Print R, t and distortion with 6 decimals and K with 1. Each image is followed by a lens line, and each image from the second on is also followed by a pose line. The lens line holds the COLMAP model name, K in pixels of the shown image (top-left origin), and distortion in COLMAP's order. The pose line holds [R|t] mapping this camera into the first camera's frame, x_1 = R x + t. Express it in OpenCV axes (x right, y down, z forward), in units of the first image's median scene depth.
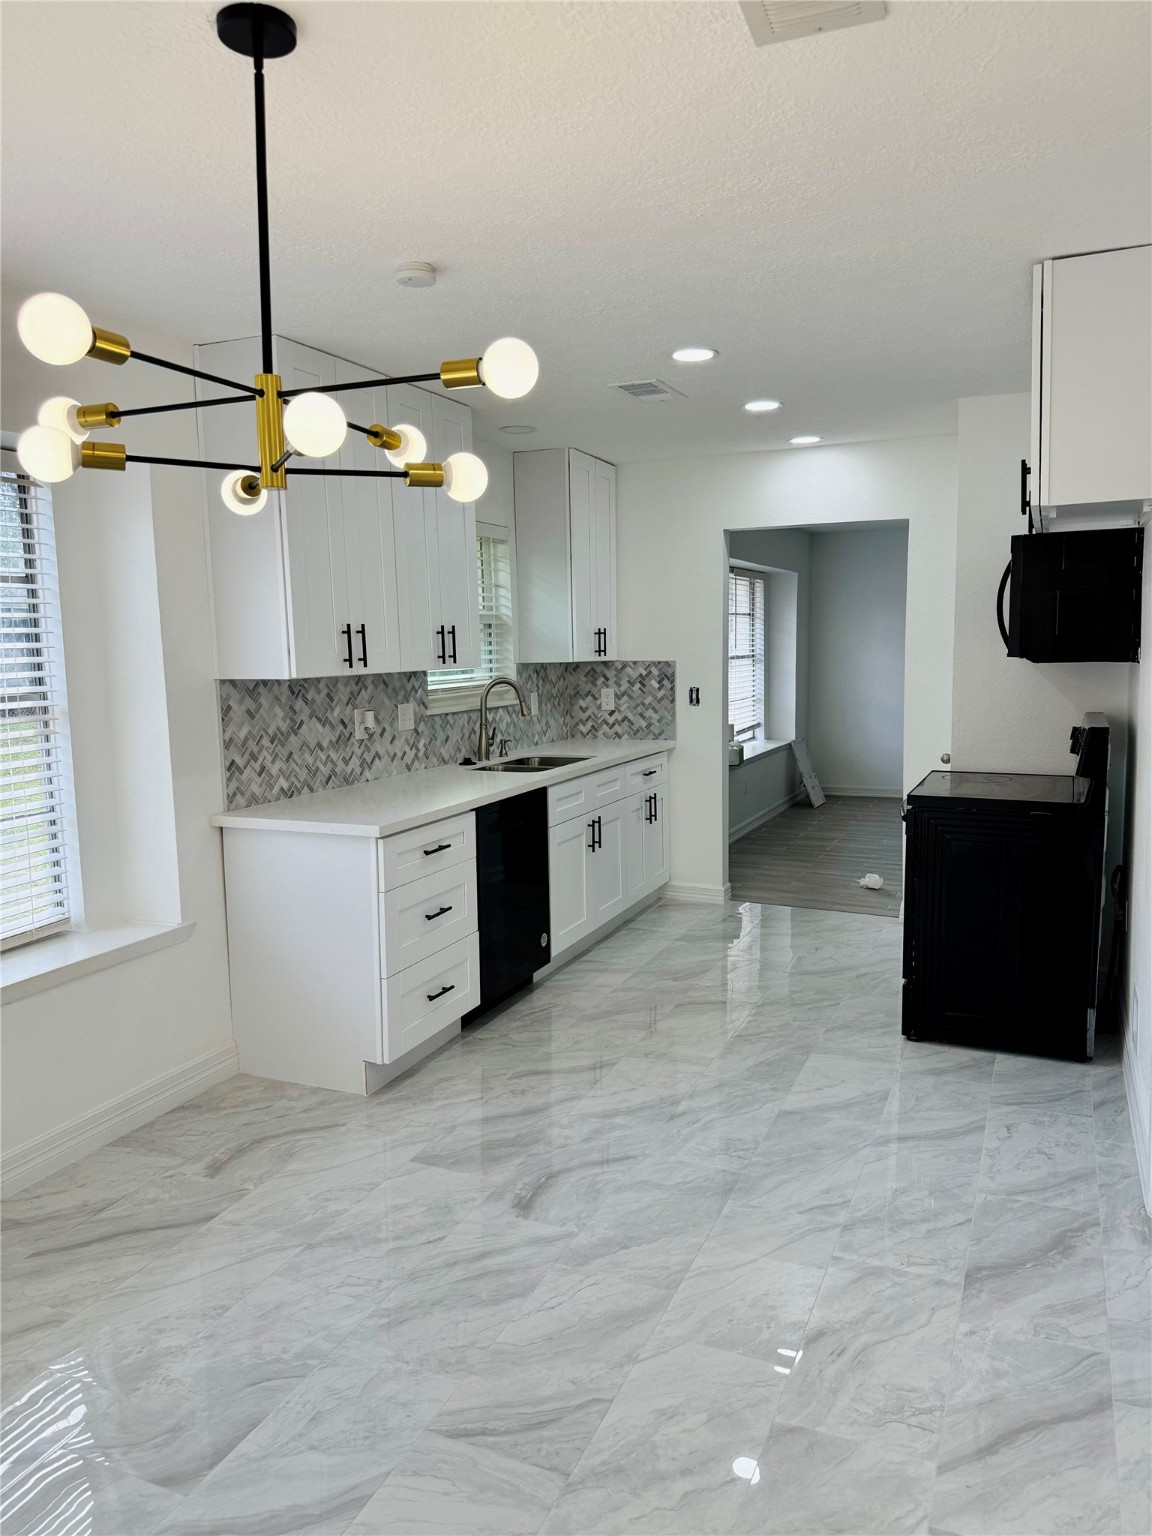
lens RADIAL K [[1088.3, 0, 574.7], [0, 1088.3, 769.6], [0, 0, 1]] dist [0.051384, -0.062963]
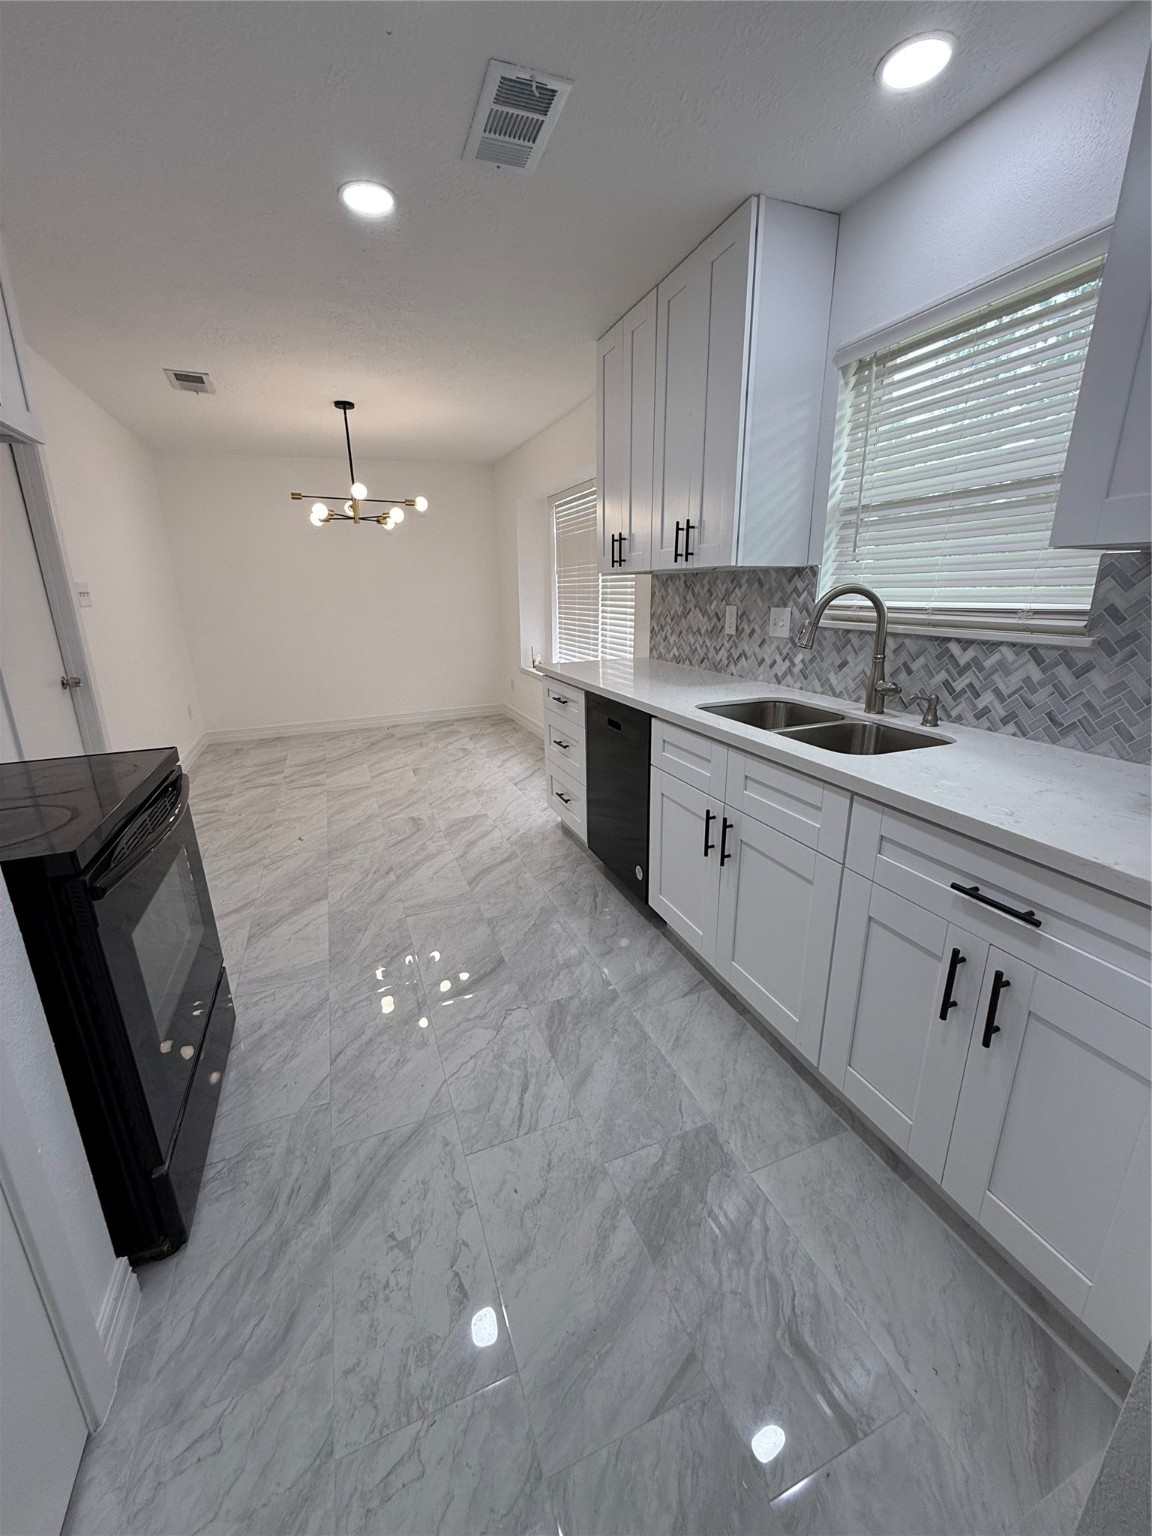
lens RADIAL K [[609.2, 0, 570.8], [0, 609.2, 764.0], [0, 0, 1]] dist [0.000835, 0.000128]
pose [[-0.709793, 0.224913, -0.667539, 0.373149], [-0.054742, 0.927178, 0.370599, -0.131509], [0.702281, 0.299591, -0.645792, 1.388464]]
